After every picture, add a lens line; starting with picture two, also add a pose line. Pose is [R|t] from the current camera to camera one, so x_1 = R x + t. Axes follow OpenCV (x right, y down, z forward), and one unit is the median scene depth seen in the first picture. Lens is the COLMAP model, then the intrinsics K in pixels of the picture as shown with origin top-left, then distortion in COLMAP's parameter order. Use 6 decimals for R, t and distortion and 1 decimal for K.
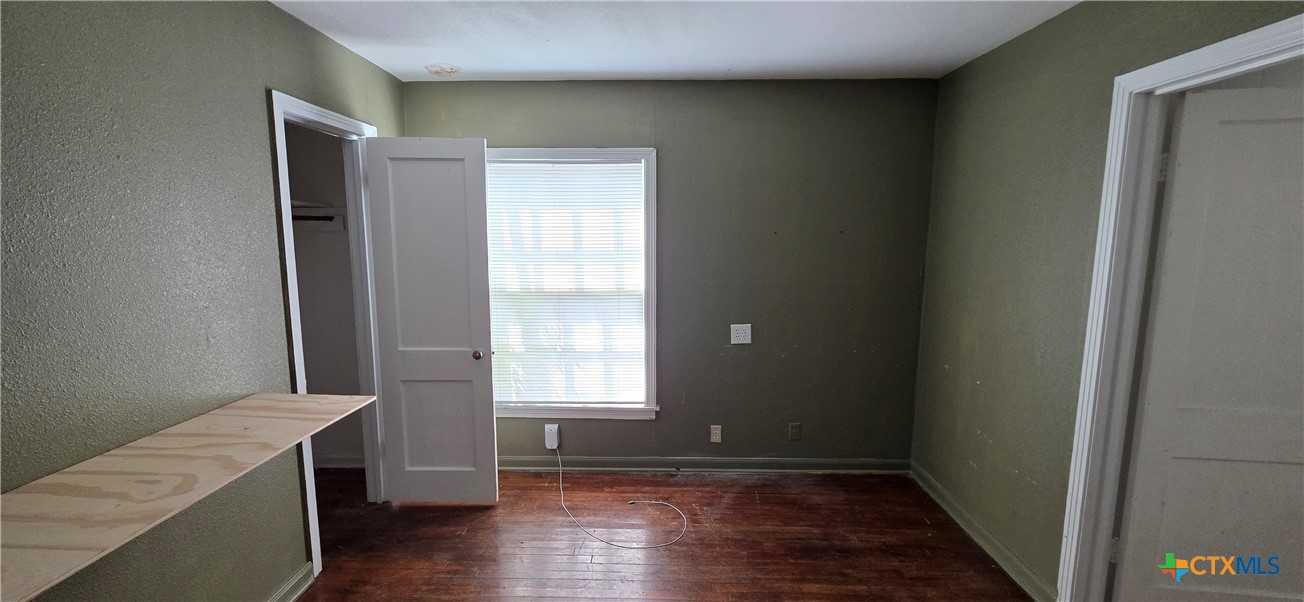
lens RADIAL K [[526.7, 0, 652.0], [0, 526.7, 301.0], [0, 0, 1]] dist [-0.000138, 0.000040]
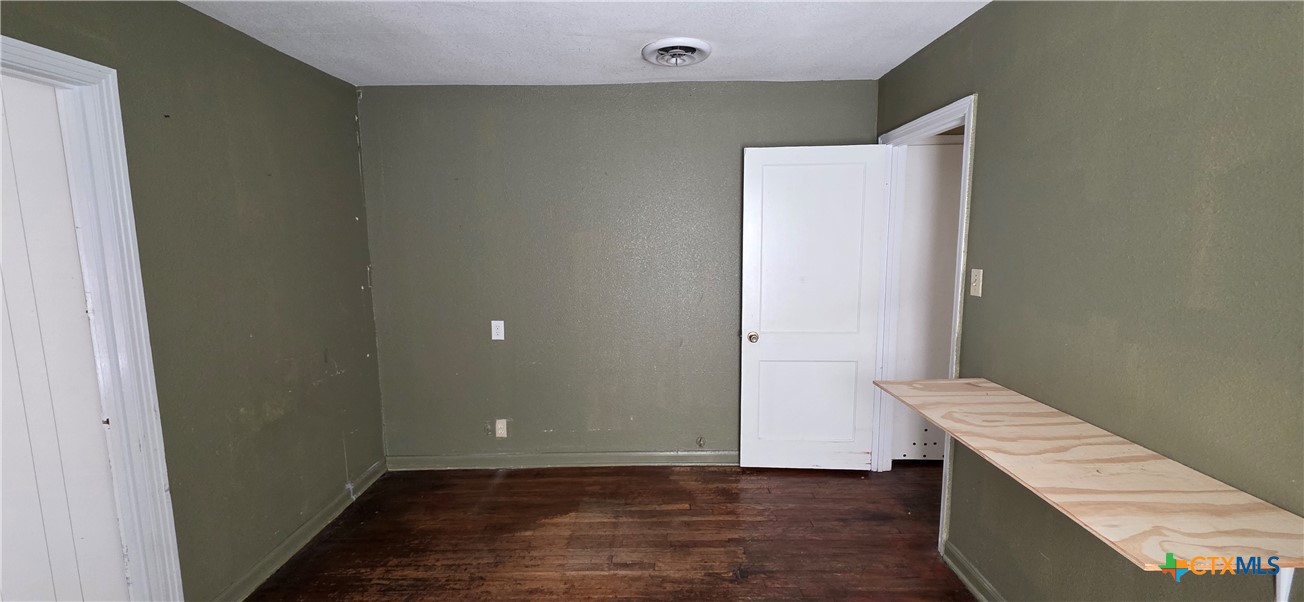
lens RADIAL K [[526.7, 0, 652.0], [0, 526.7, 301.0], [0, 0, 1]] dist [-0.000138, 0.000040]
pose [[-0.999866, 0.009656, -0.013214, -0.095110], [0.005952, 0.966662, 0.255987, -0.239368], [0.015245, 0.255874, -0.966590, 1.879117]]
